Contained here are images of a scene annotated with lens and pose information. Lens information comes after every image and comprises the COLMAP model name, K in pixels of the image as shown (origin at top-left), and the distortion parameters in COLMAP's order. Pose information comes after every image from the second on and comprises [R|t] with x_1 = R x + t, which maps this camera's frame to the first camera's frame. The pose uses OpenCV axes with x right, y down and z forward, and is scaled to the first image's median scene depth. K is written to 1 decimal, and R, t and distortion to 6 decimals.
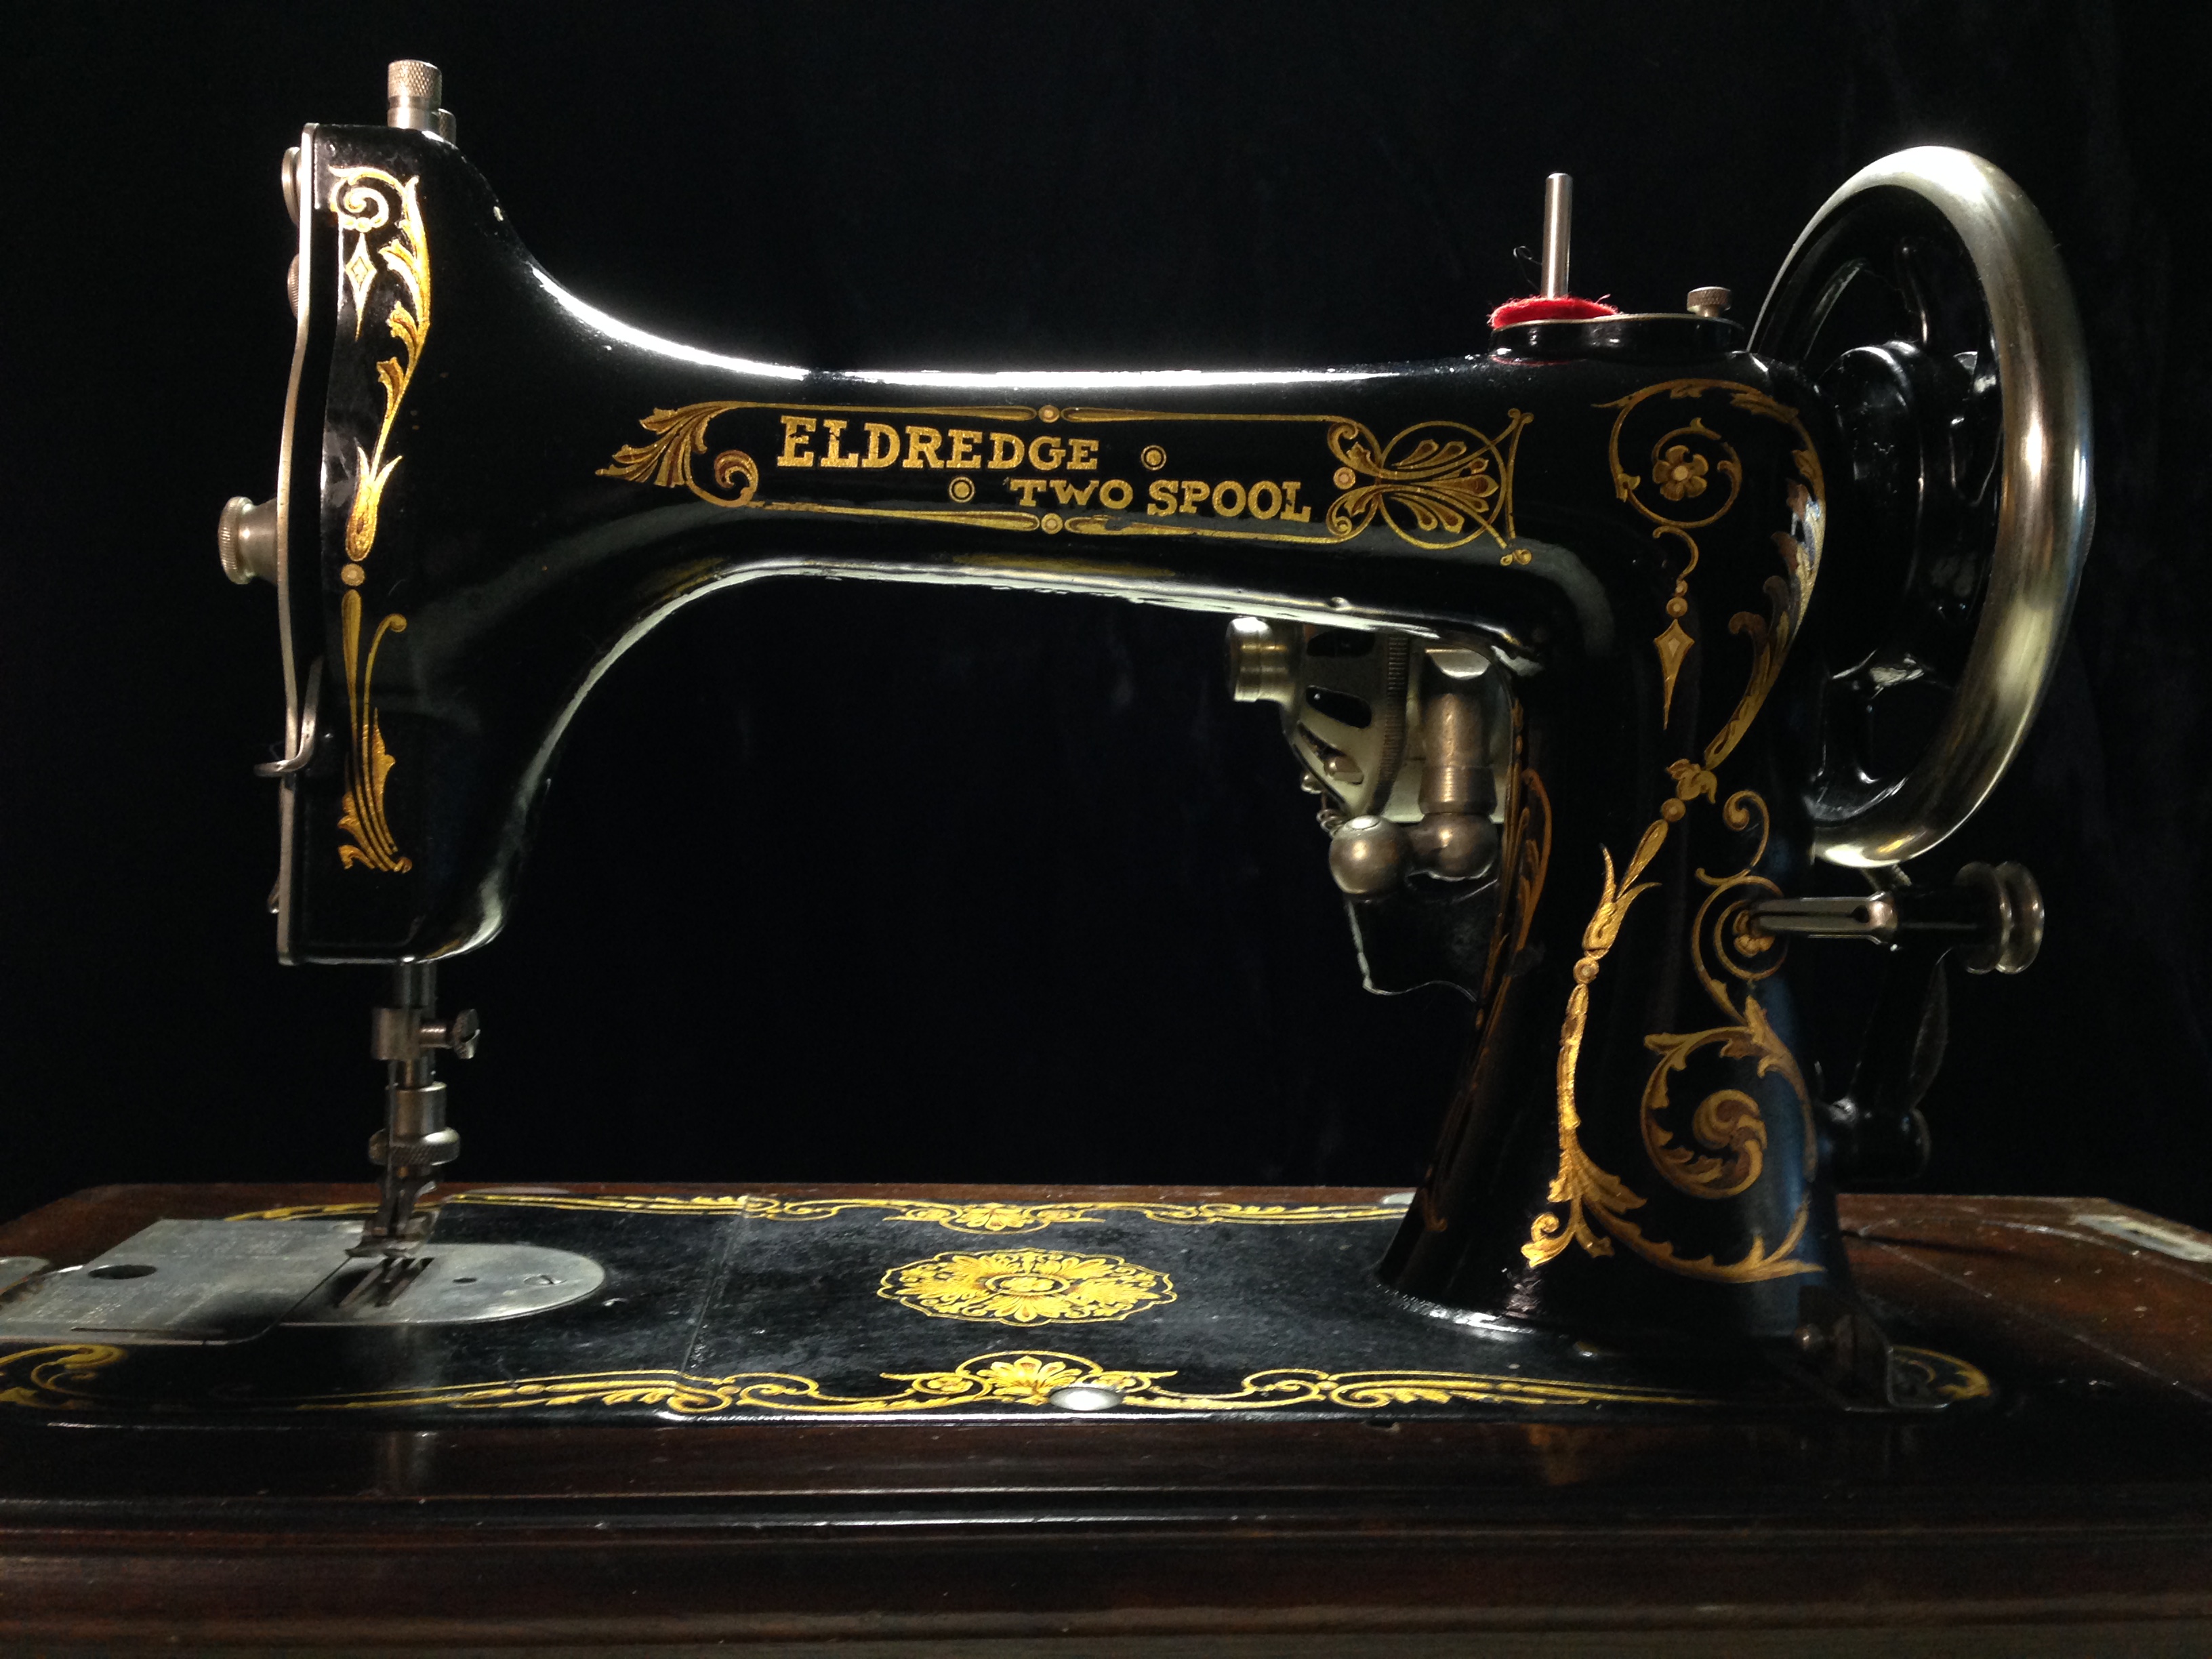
lens RADIAL K [[2032.9, 0, 1096.8], [0, 2032.9, 826.7], [0, 0, 1]] dist [0.058766, -0.101072]
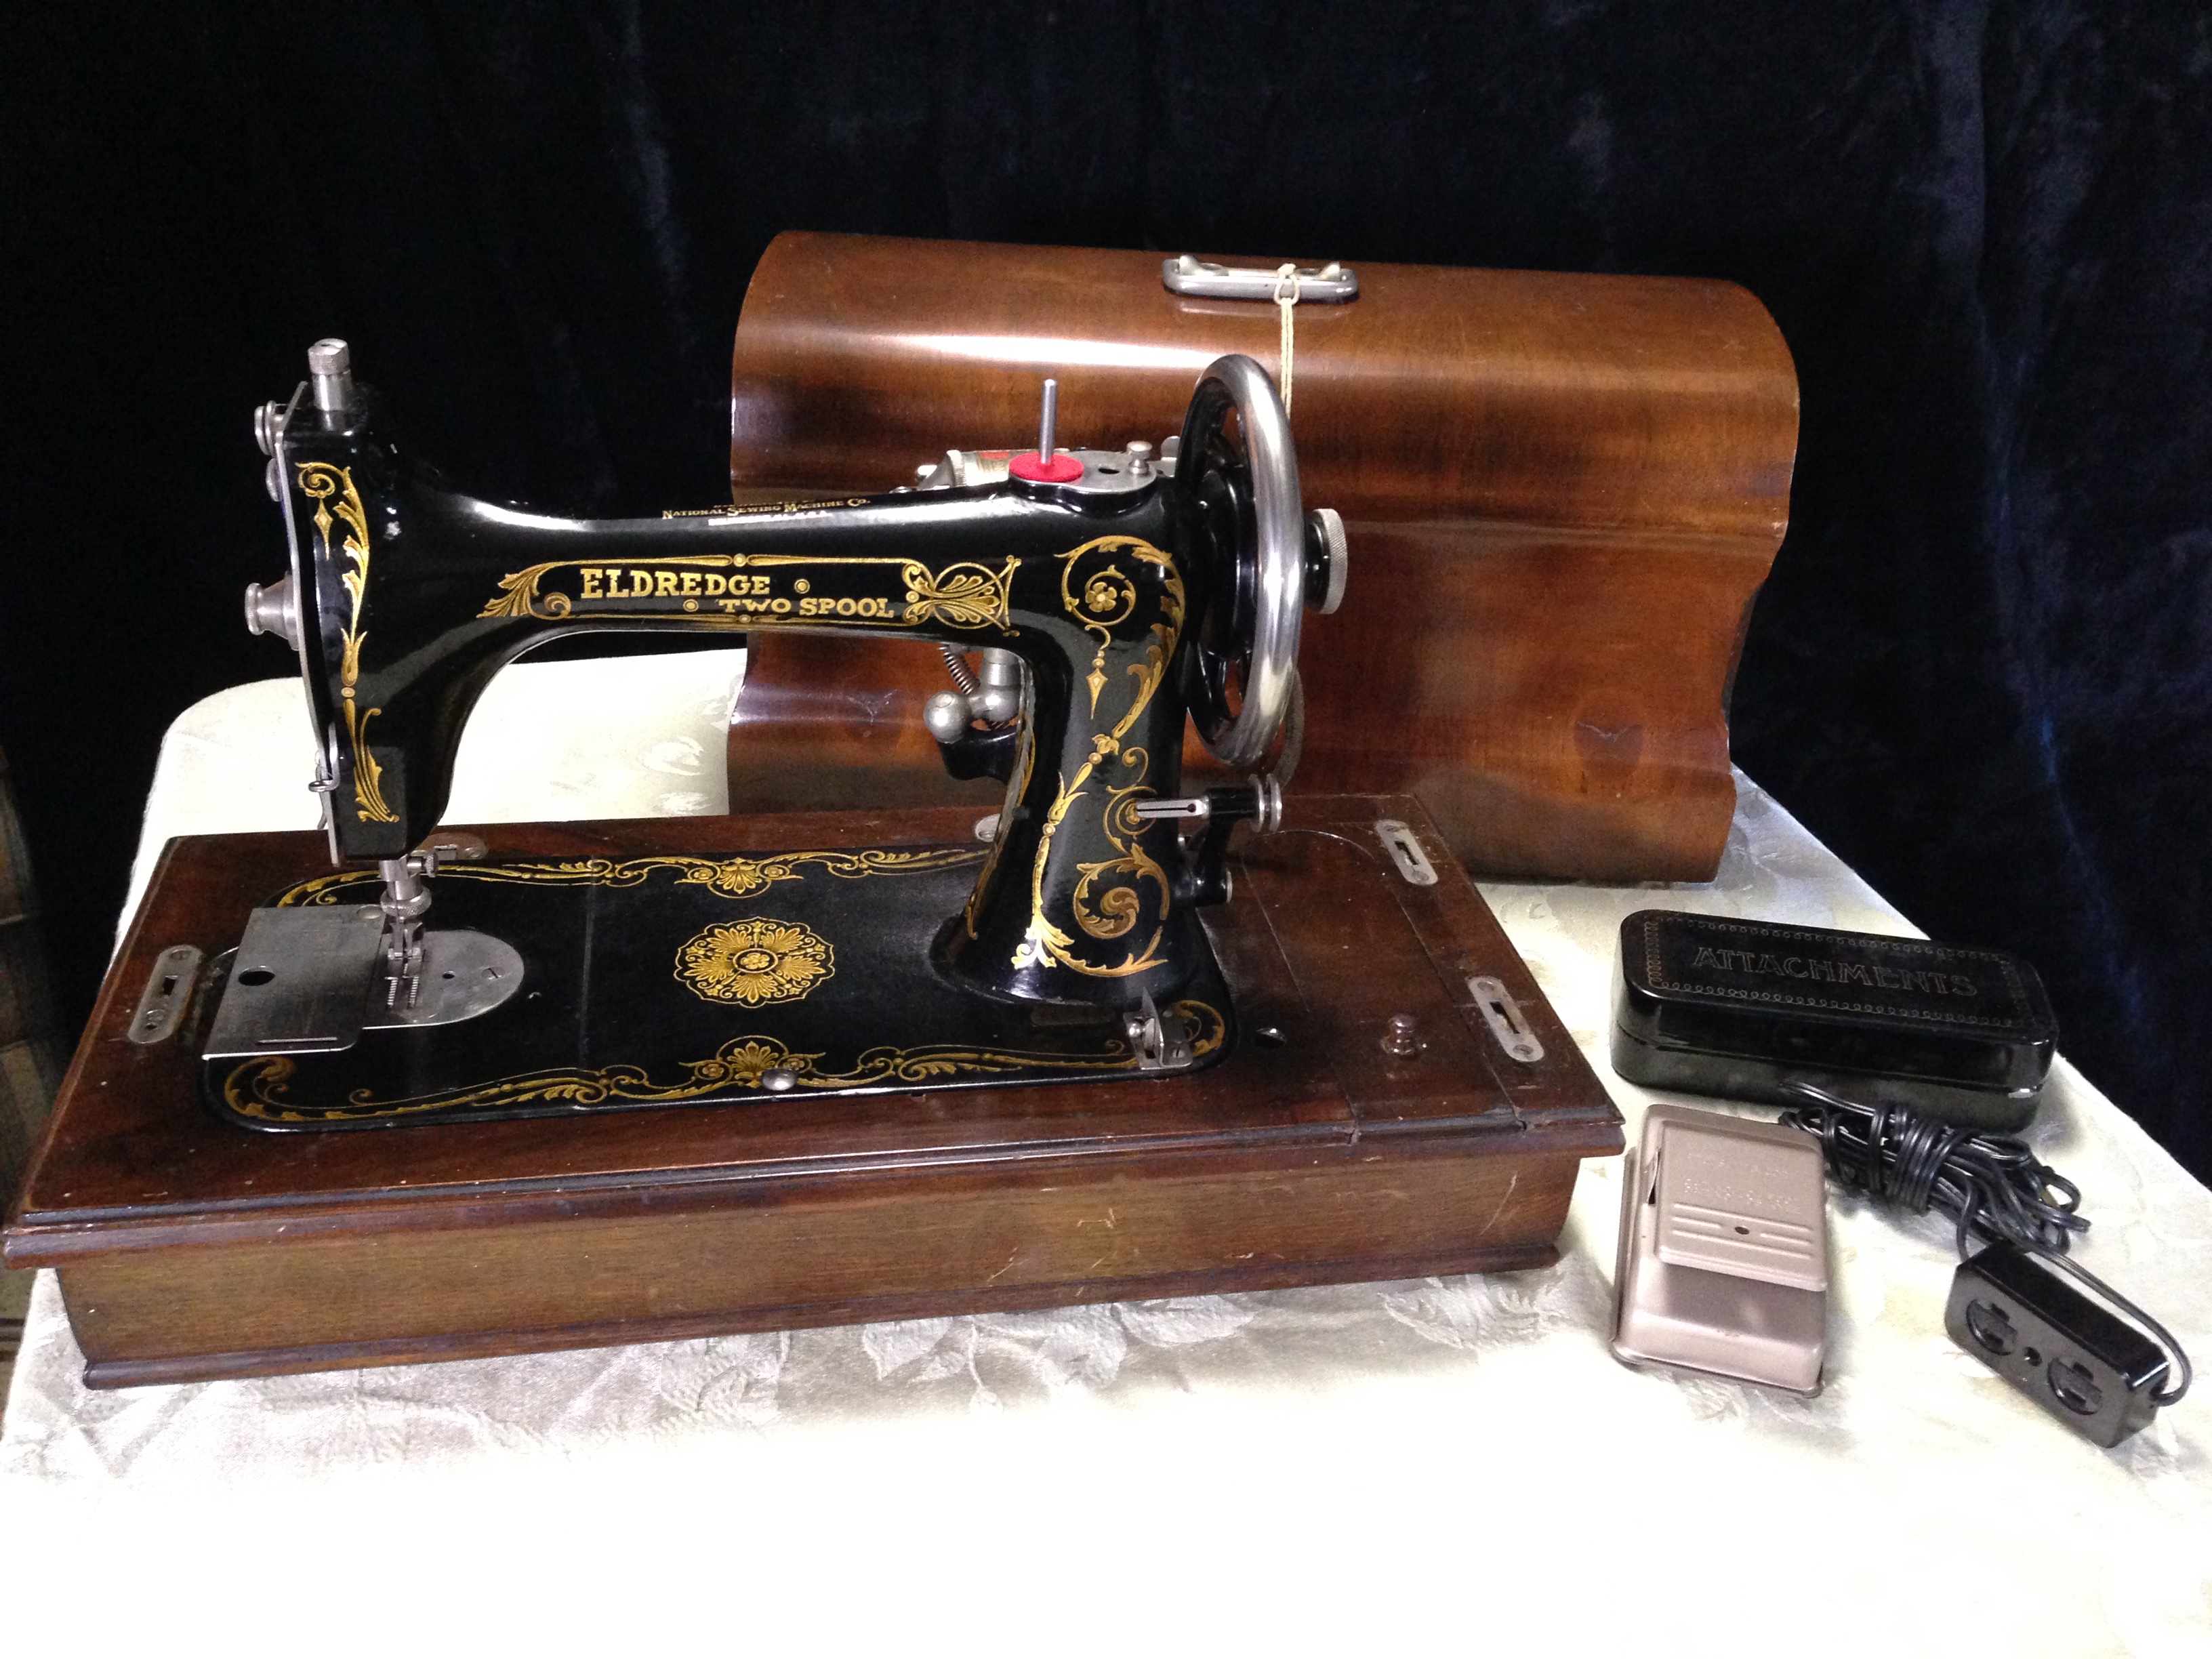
lens RADIAL K [[2032.9, 0, 1096.8], [0, 2032.9, 826.7], [0, 0, 1]] dist [0.058766, -0.101072]
pose [[0.995587, -0.016503, 0.092382, 0.114607], [-0.030136, 0.876058, 0.481264, -0.846866], [-0.088874, -0.481924, 0.871694, -0.636319]]
